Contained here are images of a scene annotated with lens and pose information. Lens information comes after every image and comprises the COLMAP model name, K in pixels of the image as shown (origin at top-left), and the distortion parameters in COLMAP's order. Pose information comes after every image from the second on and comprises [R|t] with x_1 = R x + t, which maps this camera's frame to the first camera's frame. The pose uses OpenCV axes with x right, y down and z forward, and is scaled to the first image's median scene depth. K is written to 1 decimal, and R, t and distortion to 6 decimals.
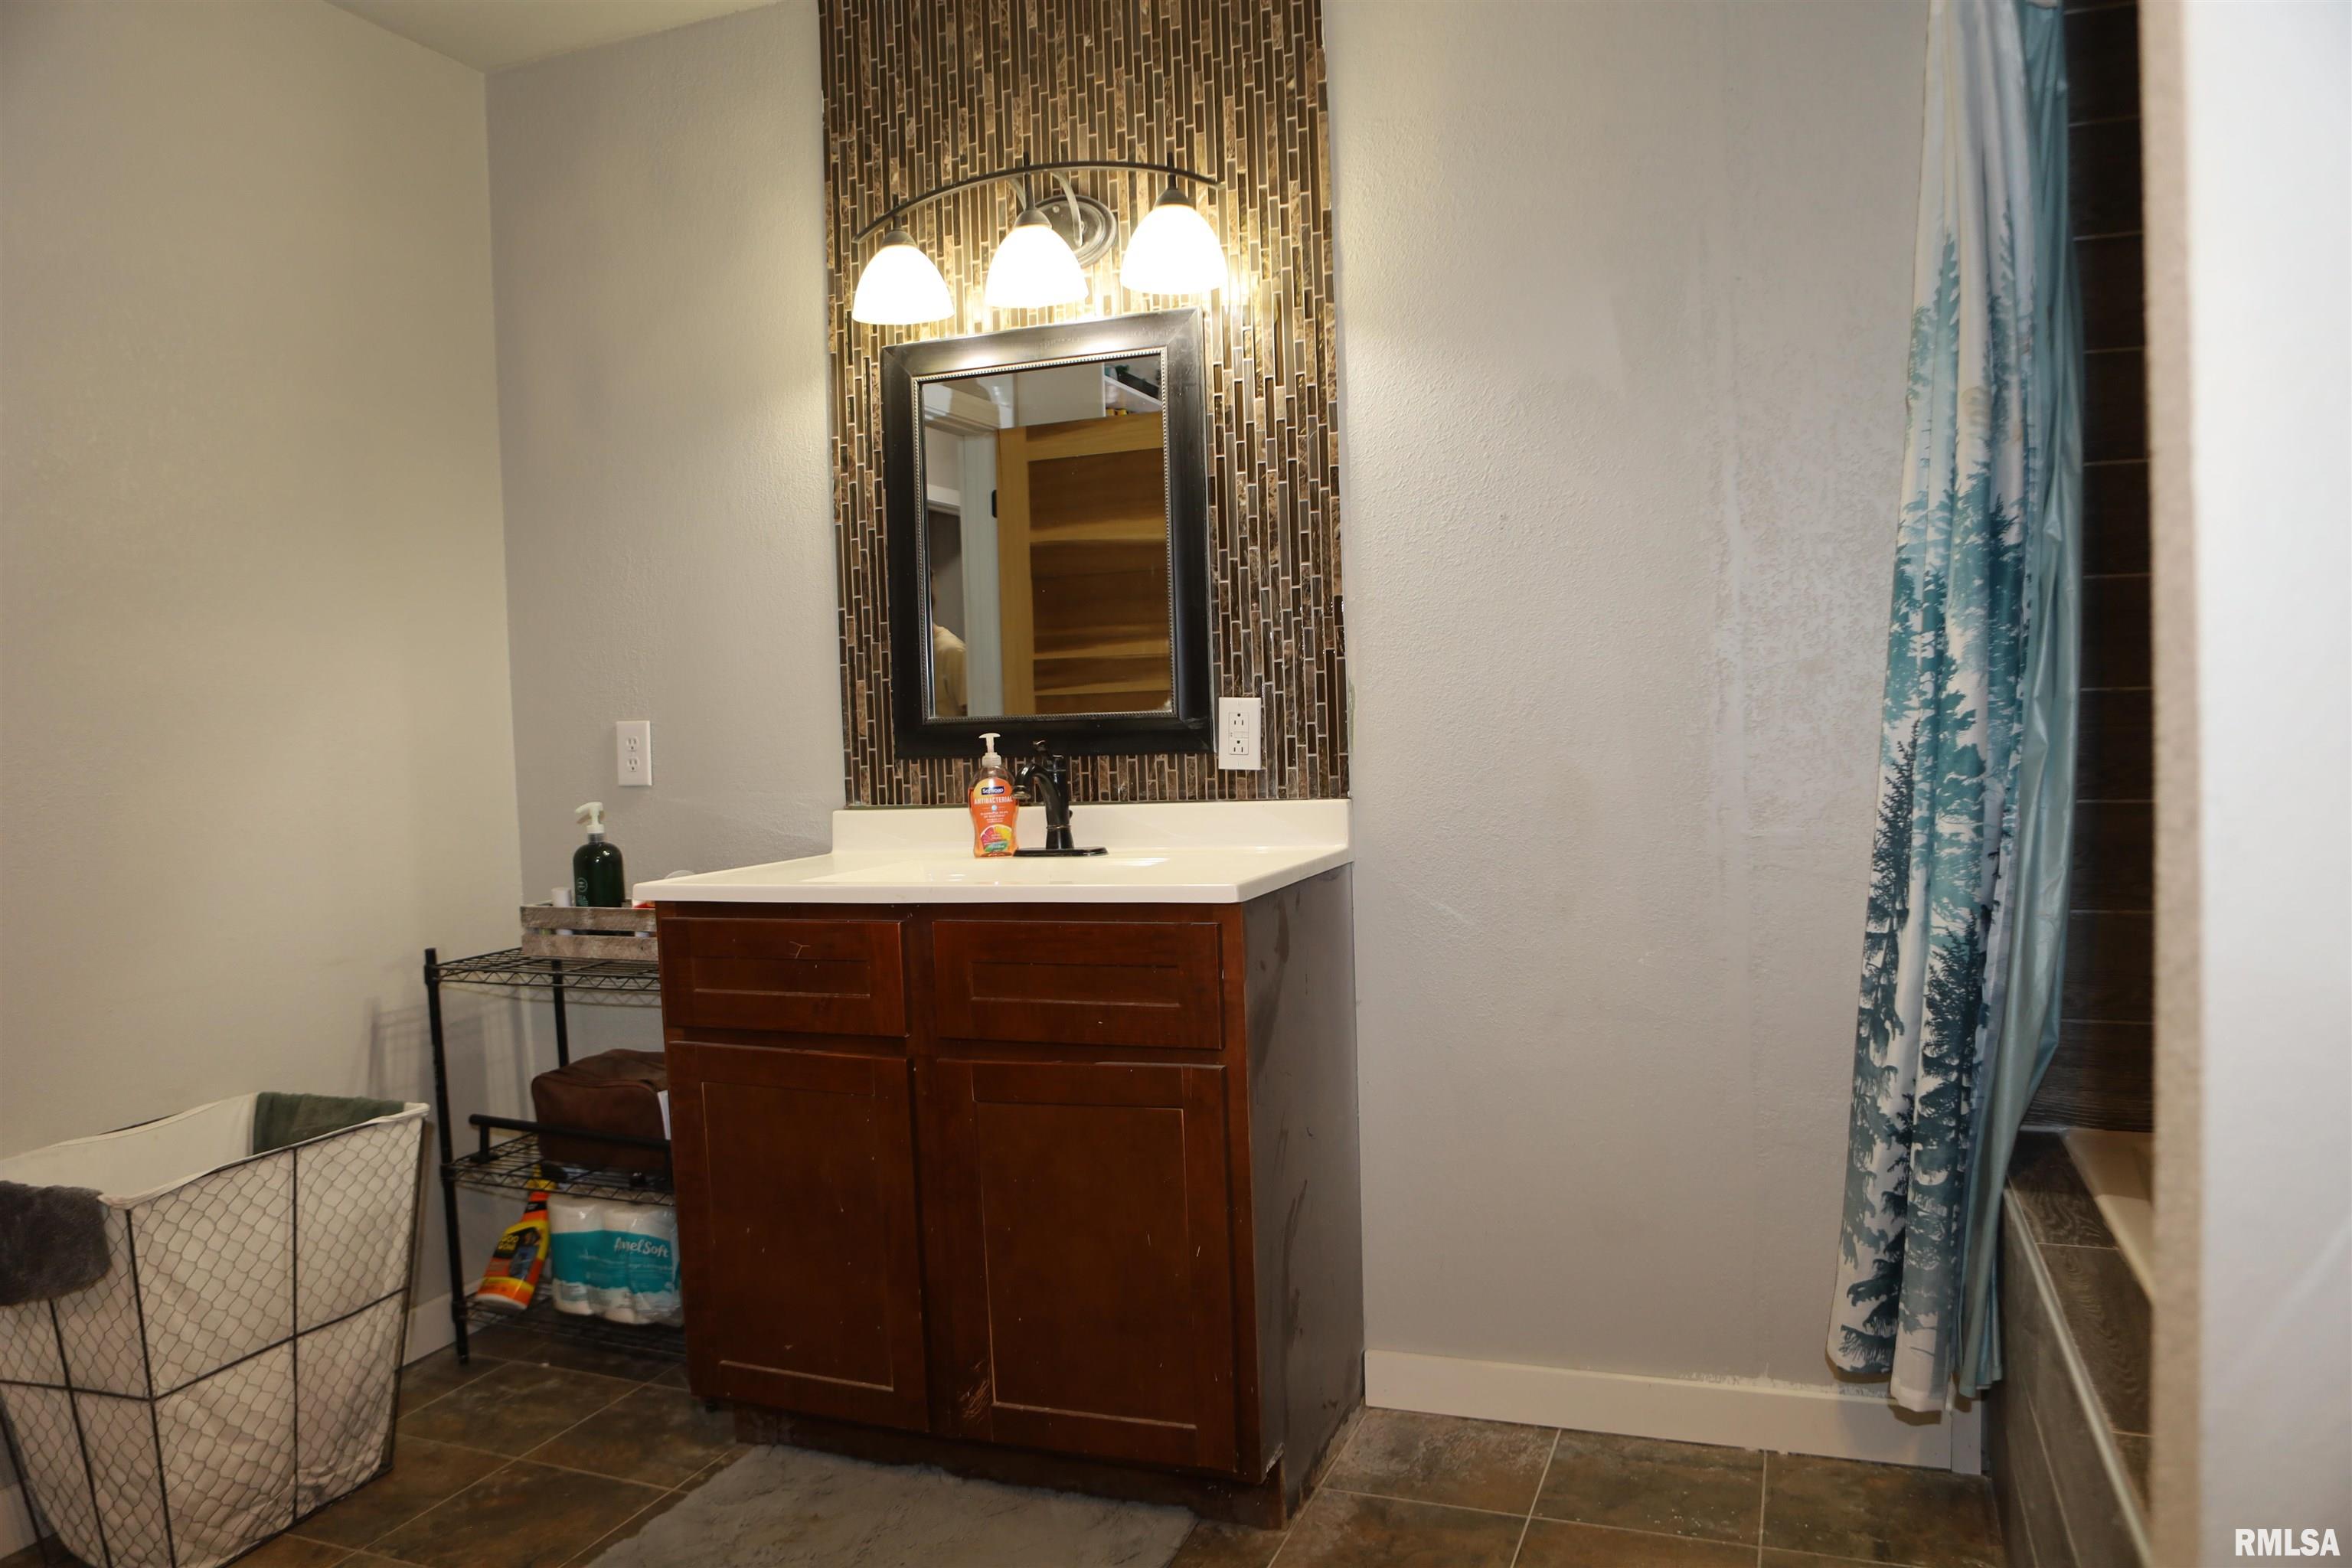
lens RADIAL K [[1617.7, 0, 1171.0], [0, 1617.7, 780.2], [0, 0, 1]] dist [-0.099571, 0.071128]
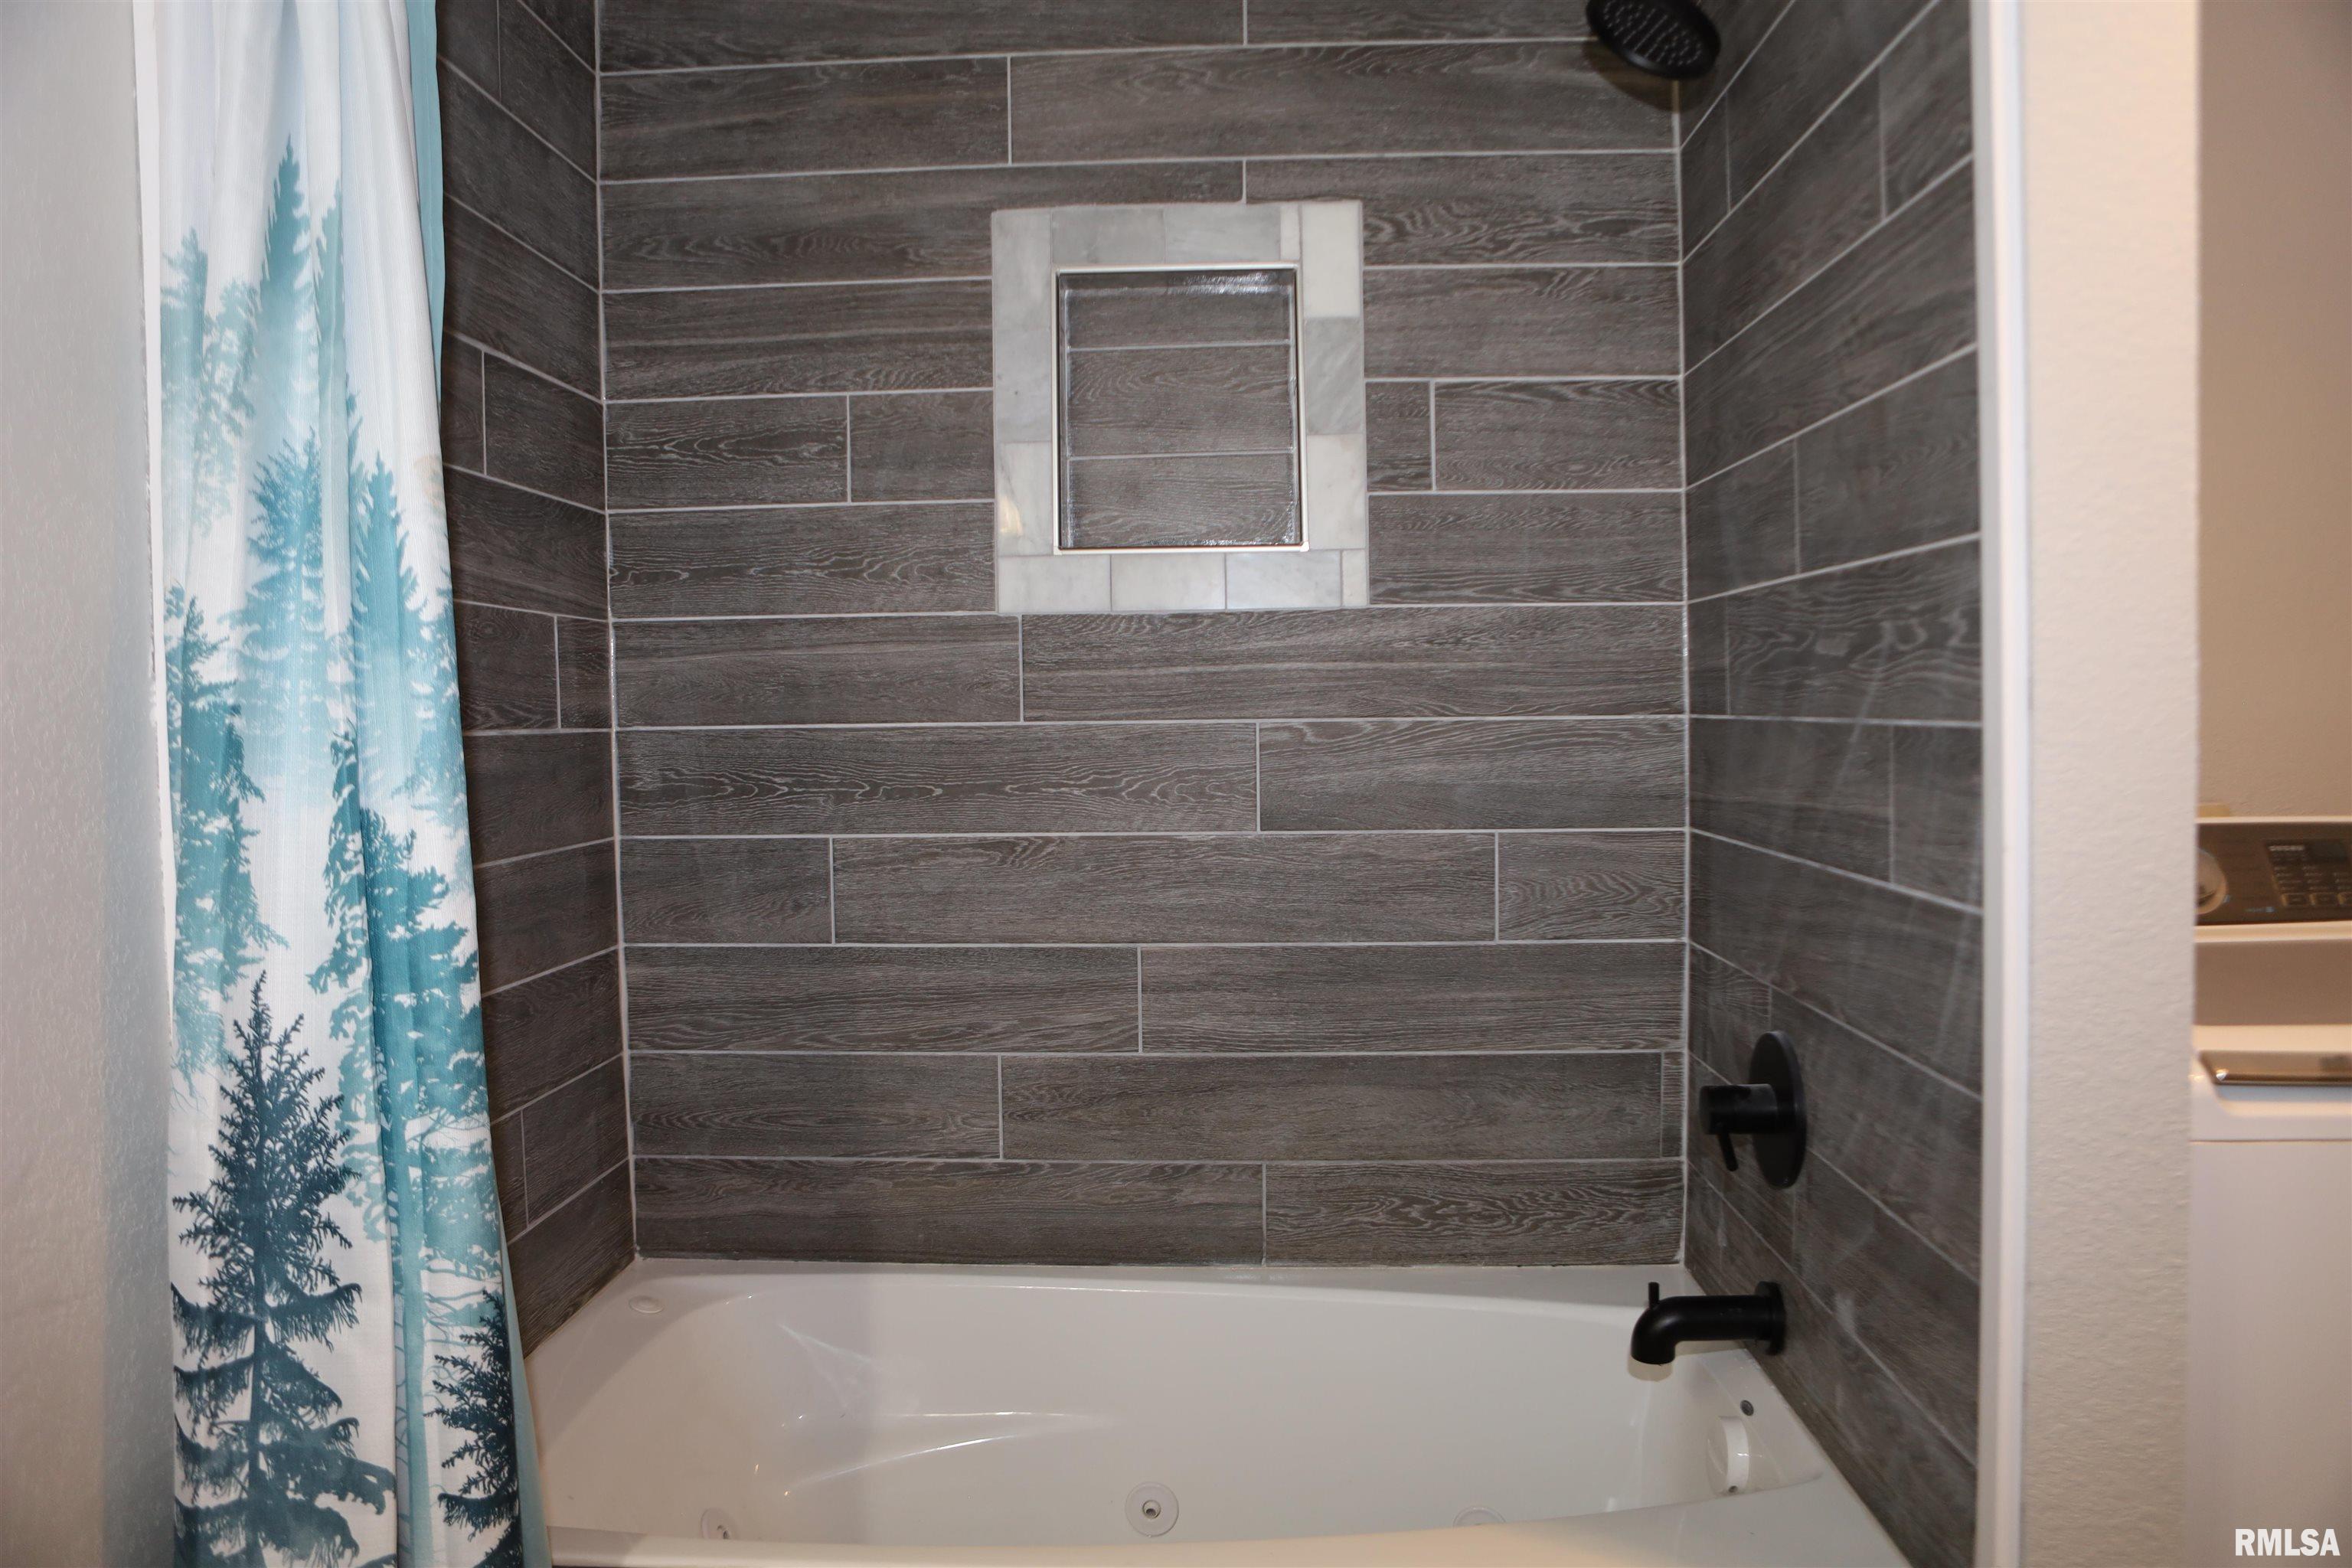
lens RADIAL K [[1617.7, 0, 1171.0], [0, 1617.7, 780.2], [0, 0, 1]] dist [-0.099571, 0.071128]
pose [[-0.321022, -0.012405, 0.946990, -0.188763], [0.066903, 0.997119, 0.035741, -0.108664], [-0.944706, 0.074830, -0.319268, 0.852550]]
